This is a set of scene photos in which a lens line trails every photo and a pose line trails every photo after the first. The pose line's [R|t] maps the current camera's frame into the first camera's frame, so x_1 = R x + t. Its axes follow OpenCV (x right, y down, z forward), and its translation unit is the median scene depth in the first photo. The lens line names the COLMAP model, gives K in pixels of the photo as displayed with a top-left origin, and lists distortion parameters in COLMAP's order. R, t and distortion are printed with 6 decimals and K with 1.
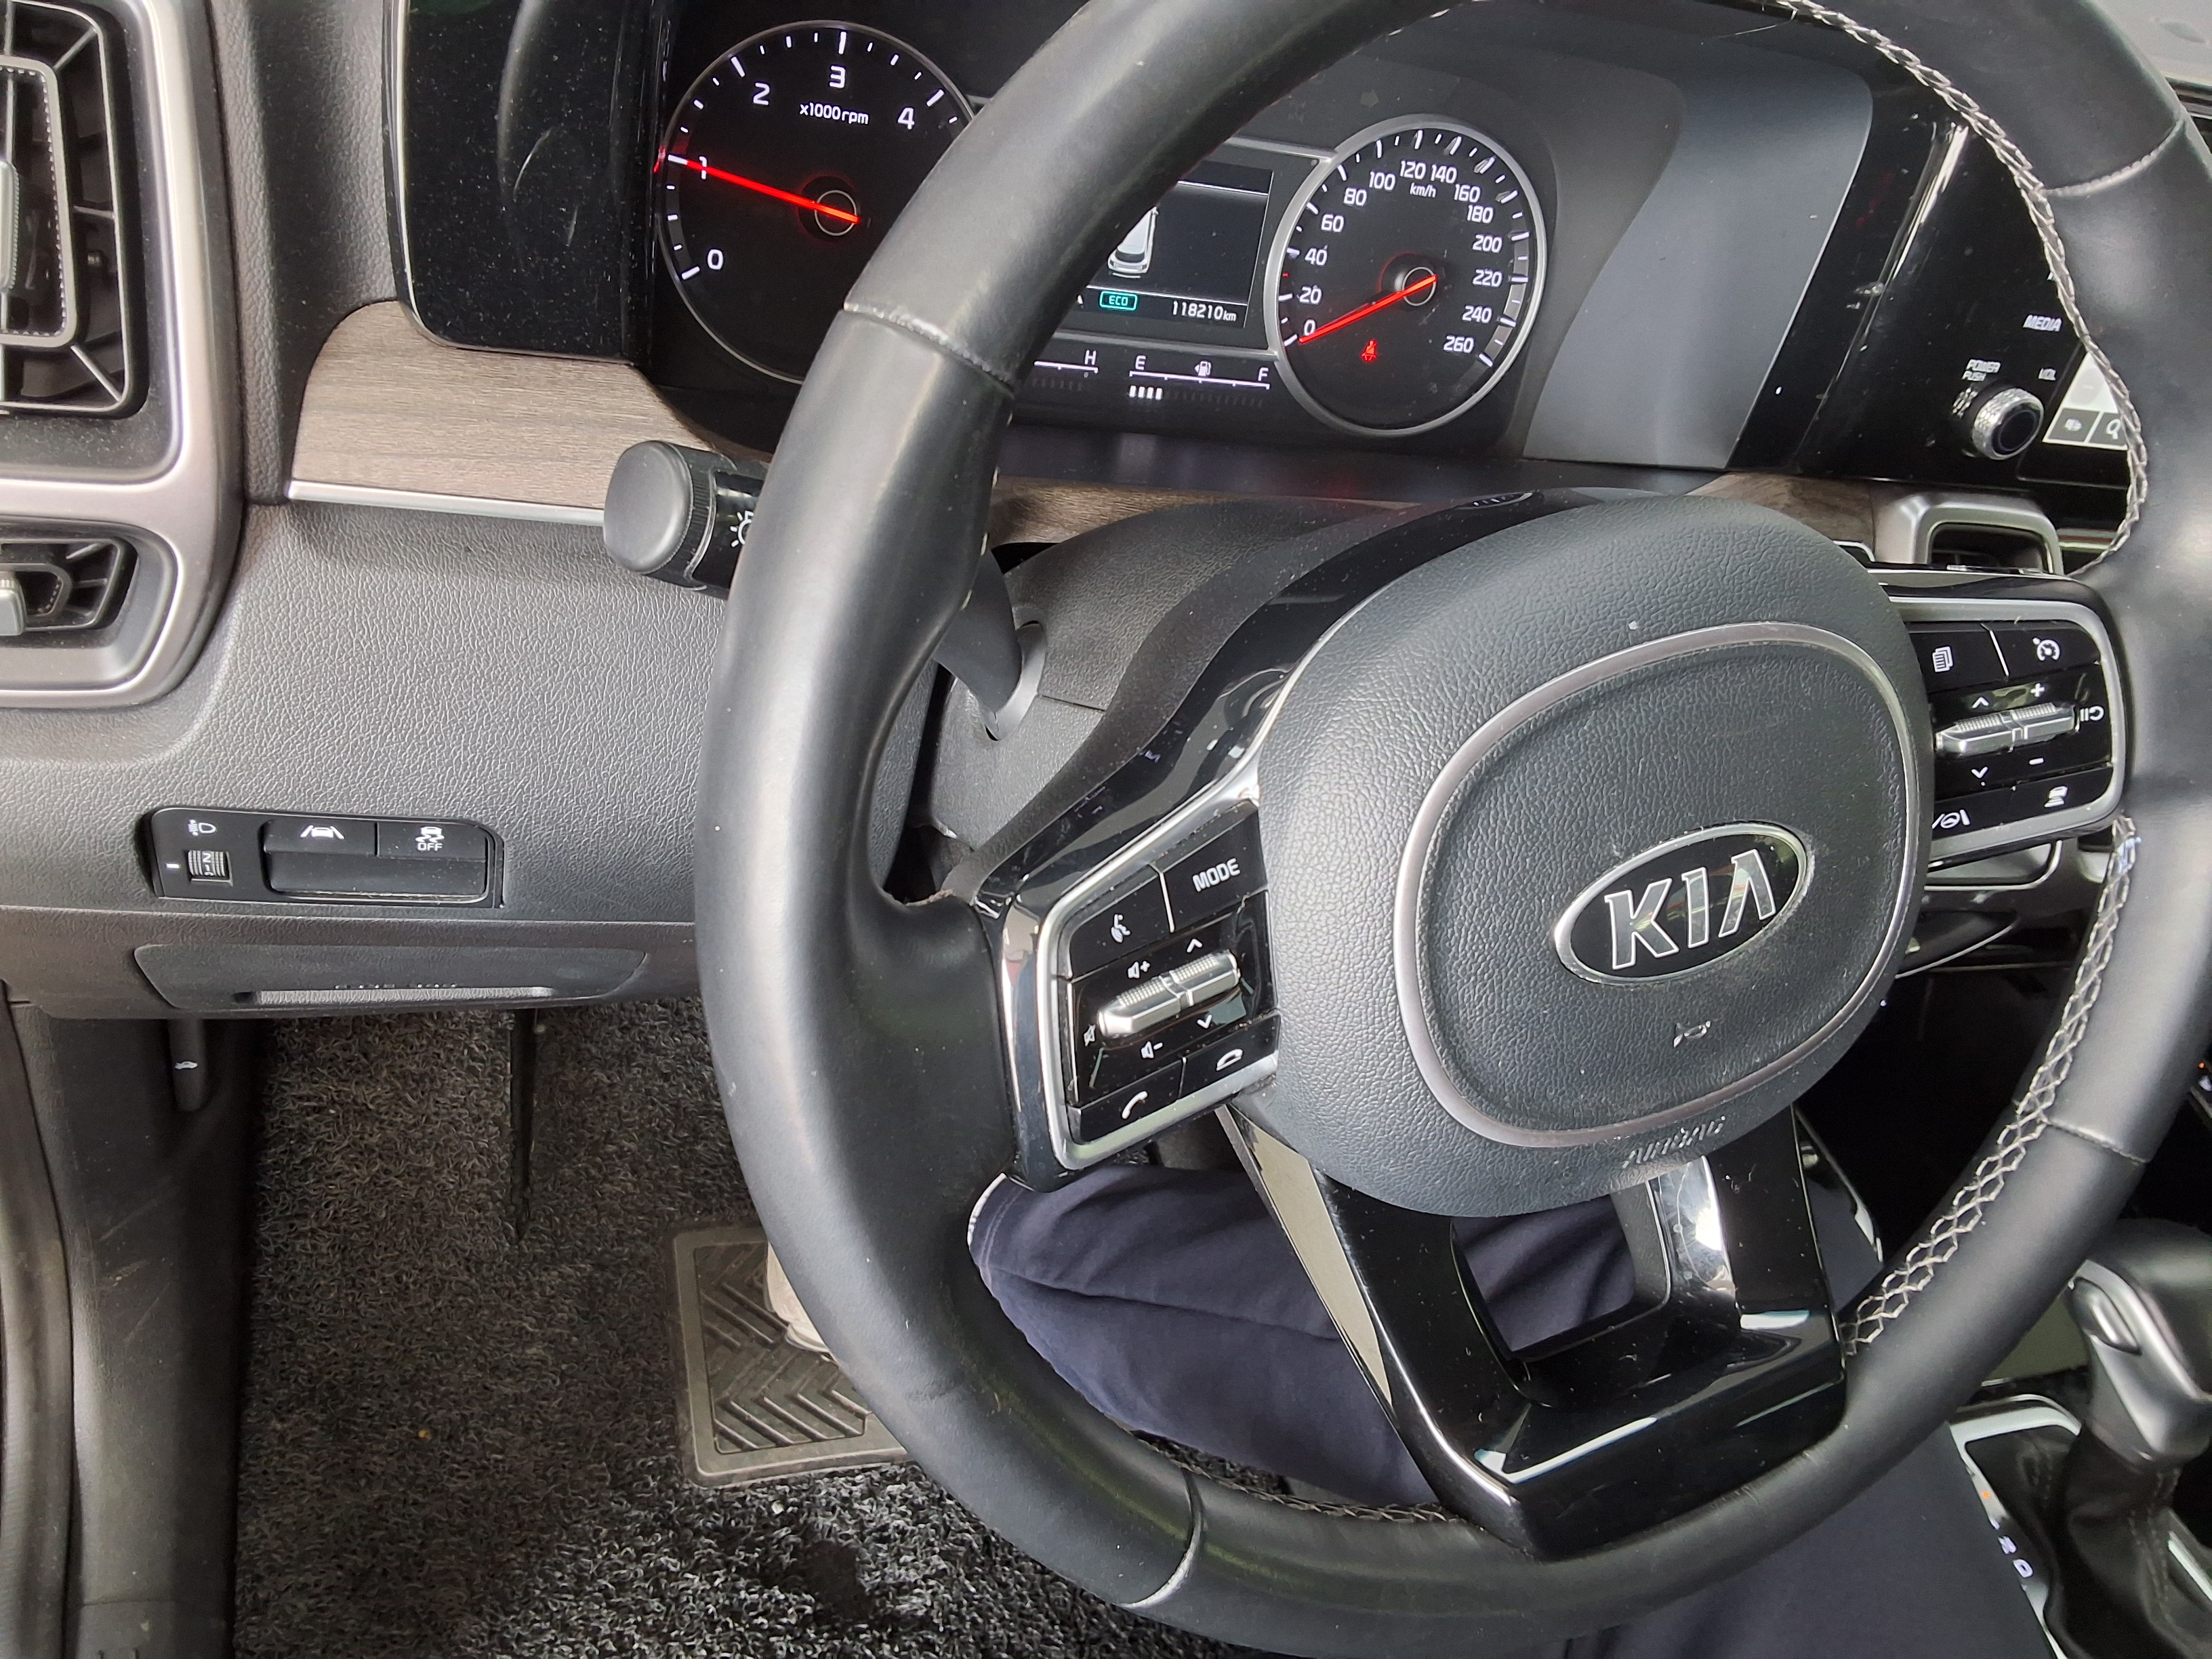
lens RADIAL K [[1880.4, 0, 1106.0], [0, 1880.4, 829.5], [0, 0, 1]] dist [0.125085, -0.223400]
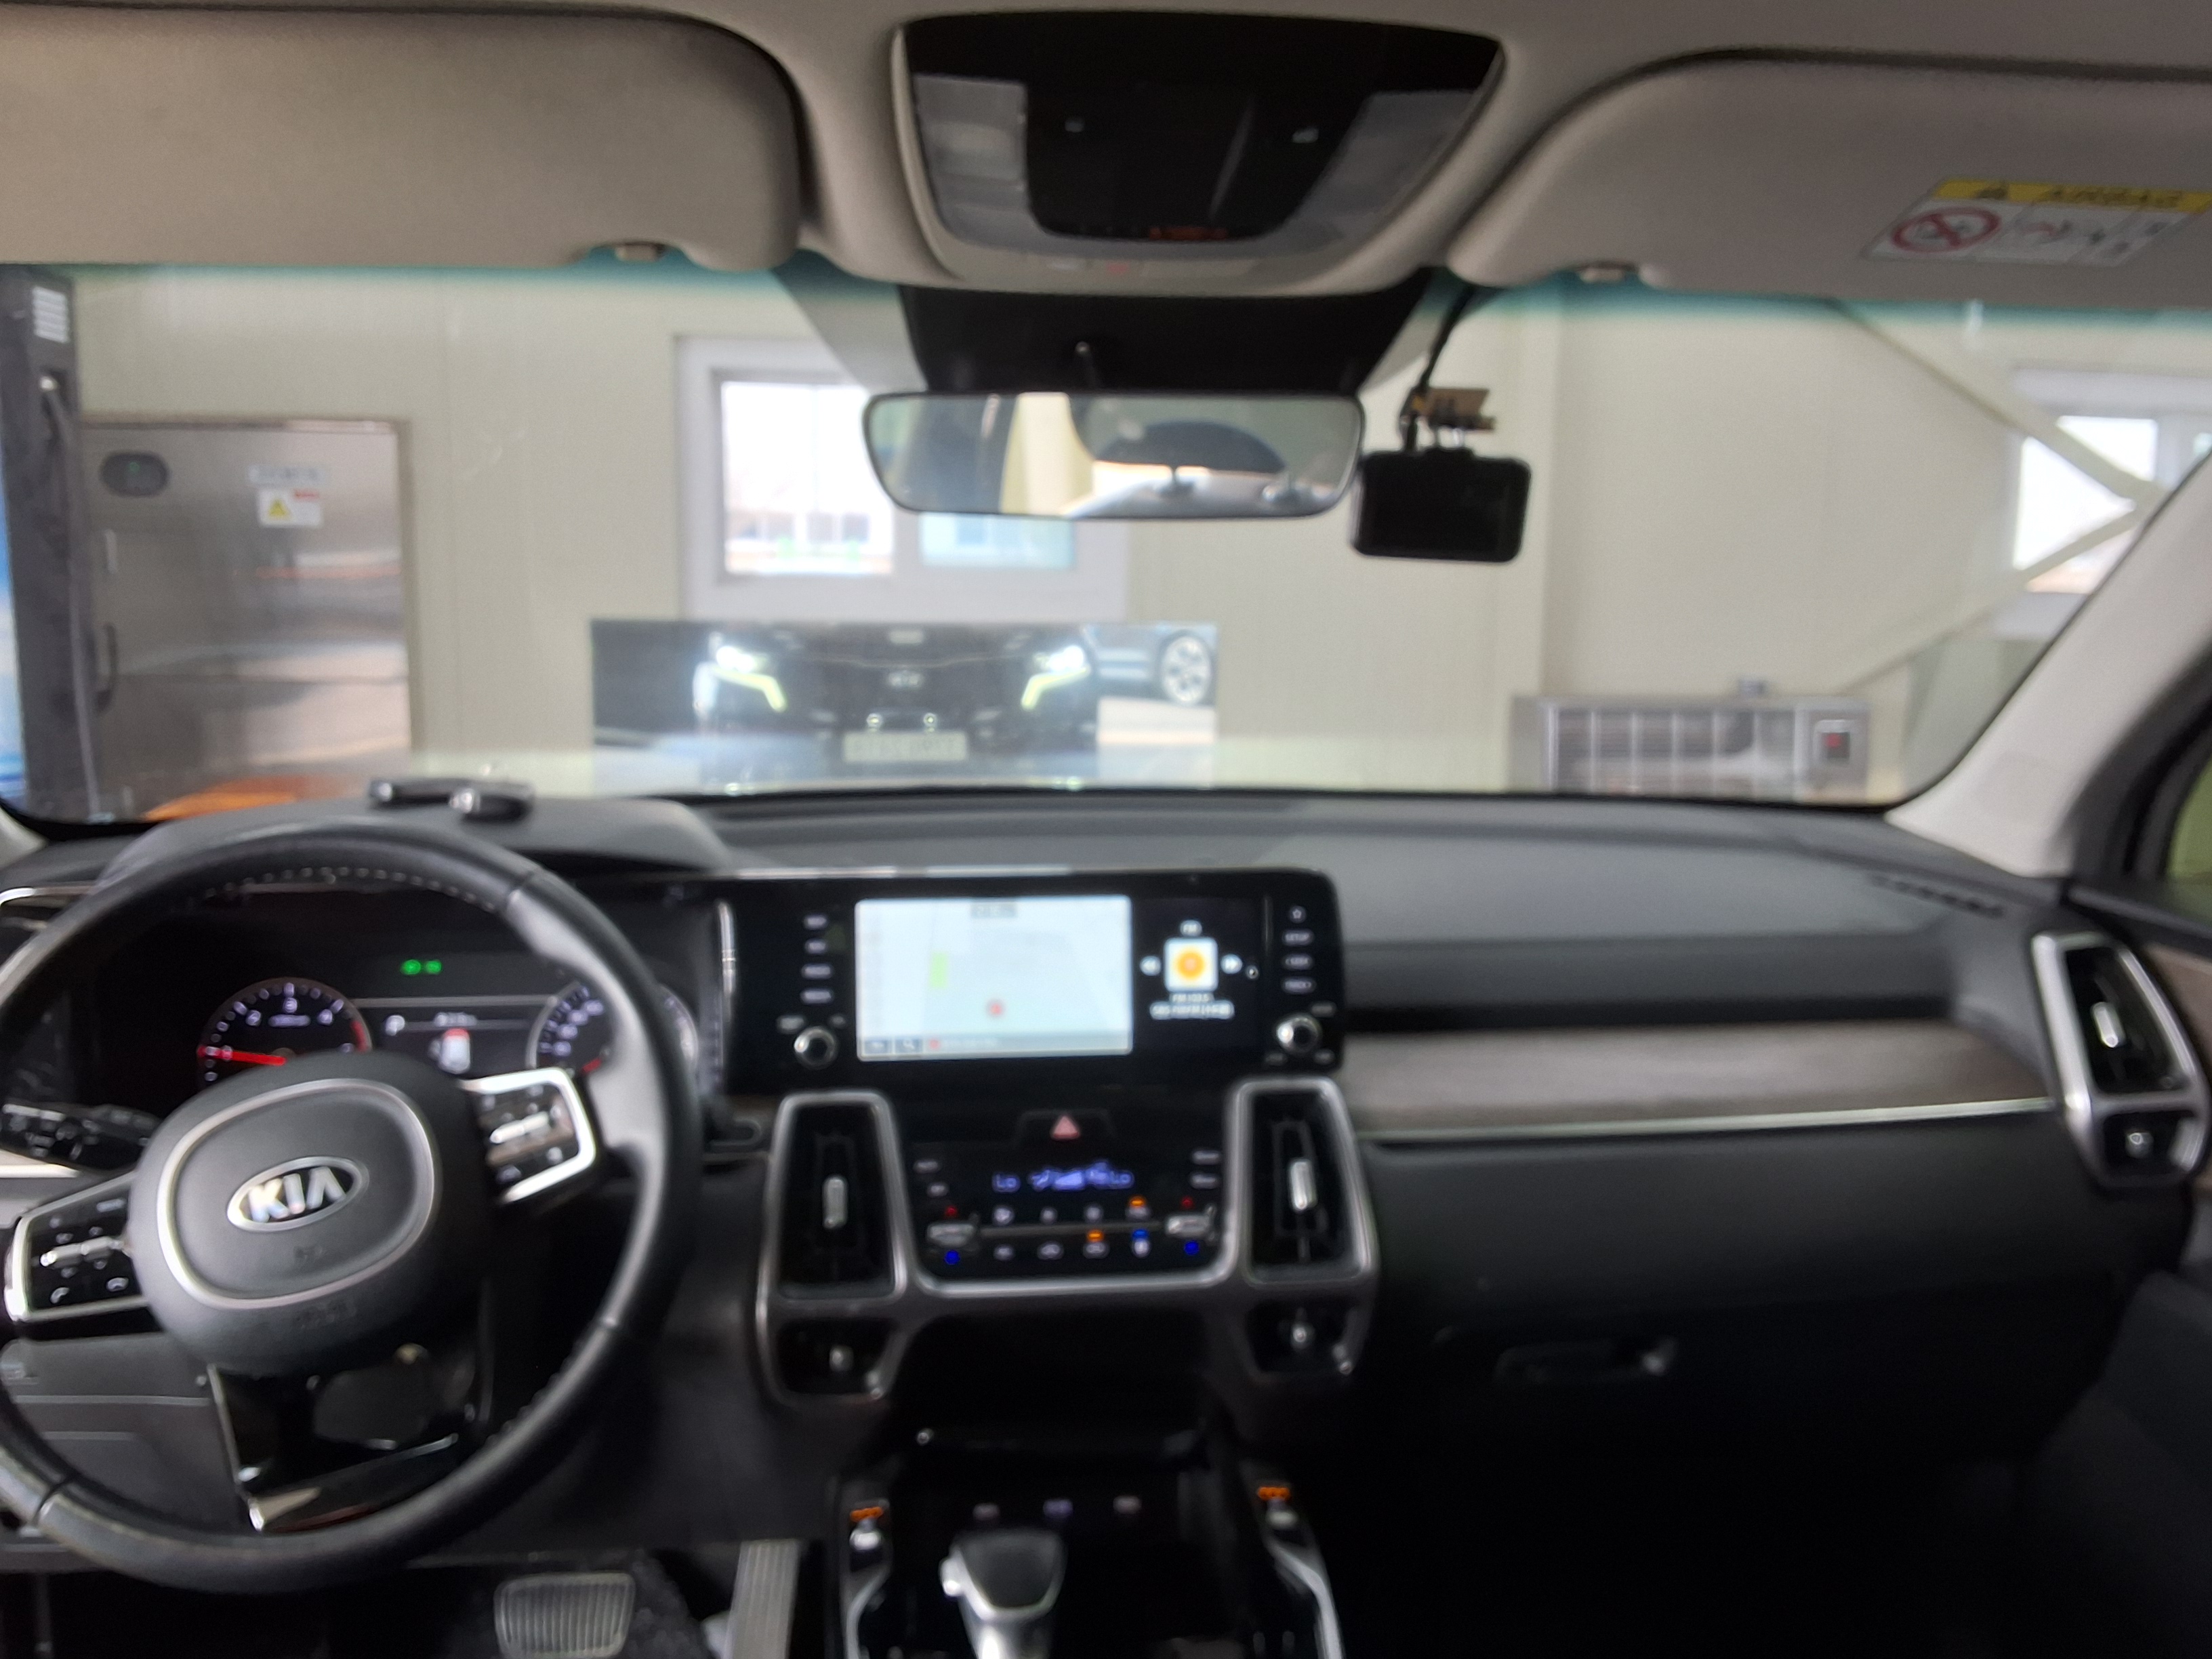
lens RADIAL K [[1880.4, 0, 1106.0], [0, 1880.4, 829.5], [0, 0, 1]] dist [0.125085, -0.223400]
pose [[0.947791, -0.220840, -0.230049, 1.161916], [0.062960, 0.836786, -0.543898, 0.620535], [0.312616, 0.501018, 0.807002, -0.526044]]
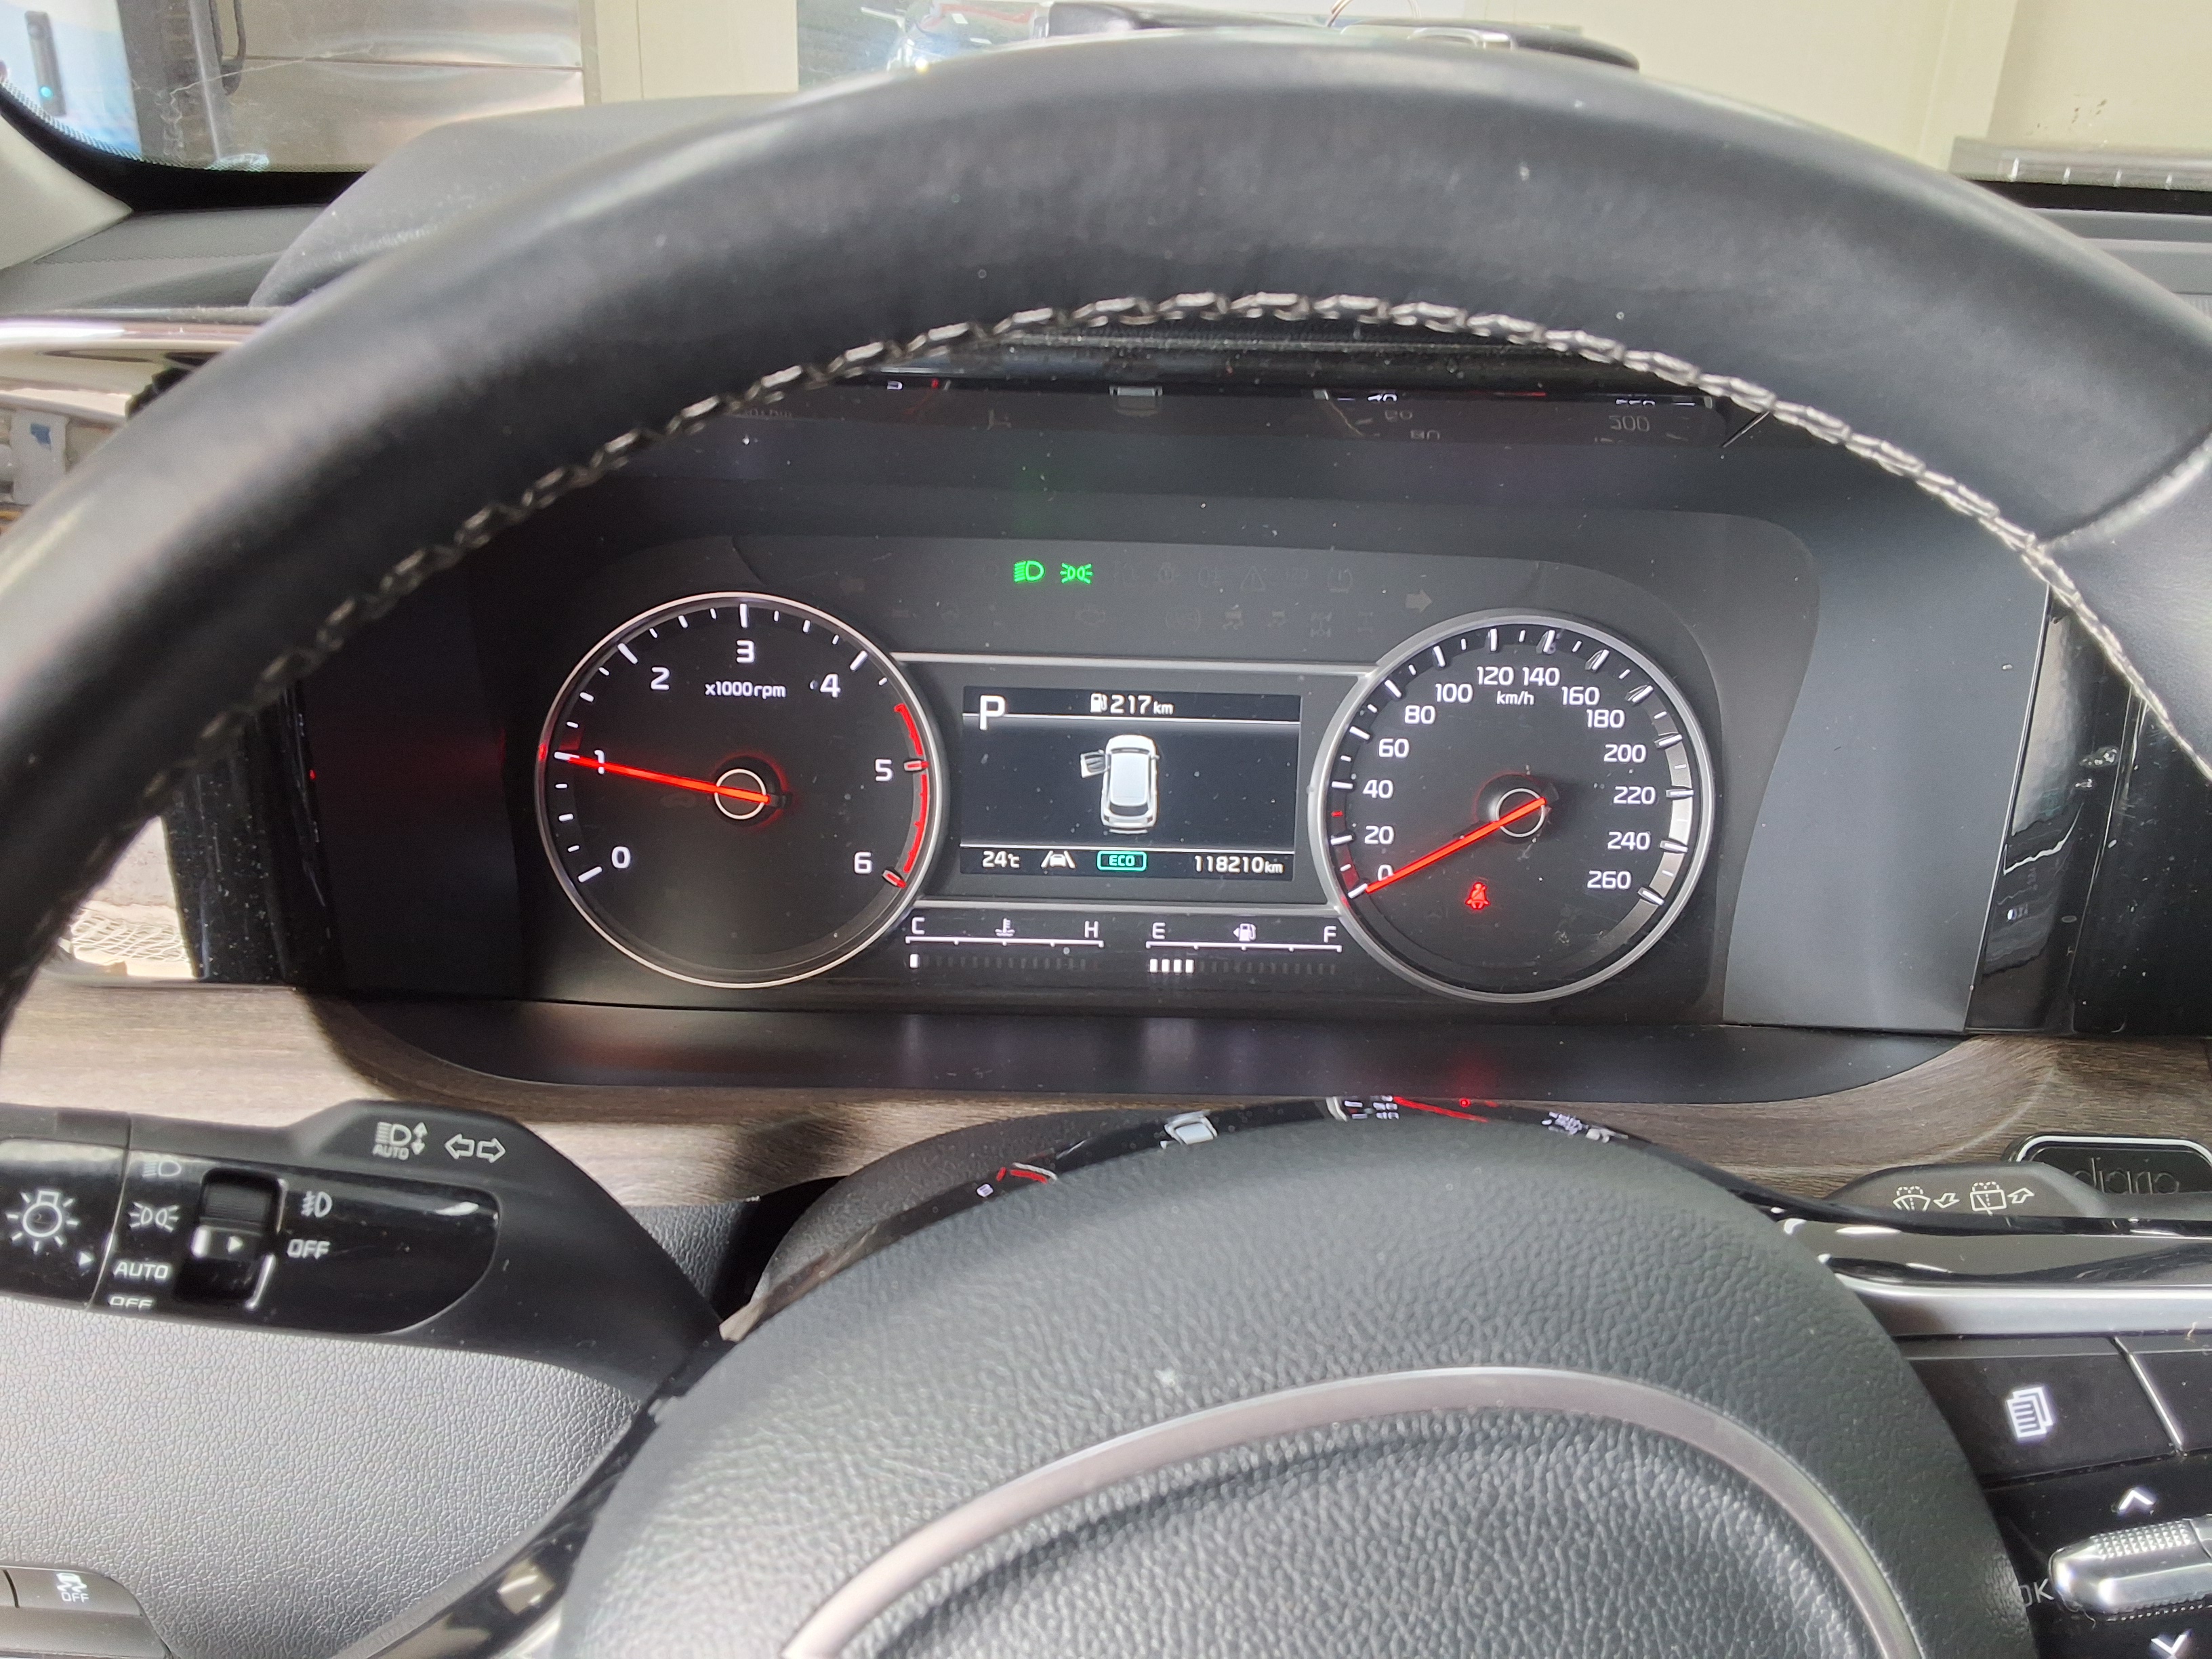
lens RADIAL K [[1819.5, 0, 1065.8], [0, 1819.5, 811.9], [0, 0, 1]] dist [0.094339, -0.123635]
pose [[0.935433, -0.091137, -0.341555, 0.253861], [-0.016833, 0.953617, -0.300553, -0.059910], [0.353104, 0.286896, 0.890510, 0.276729]]
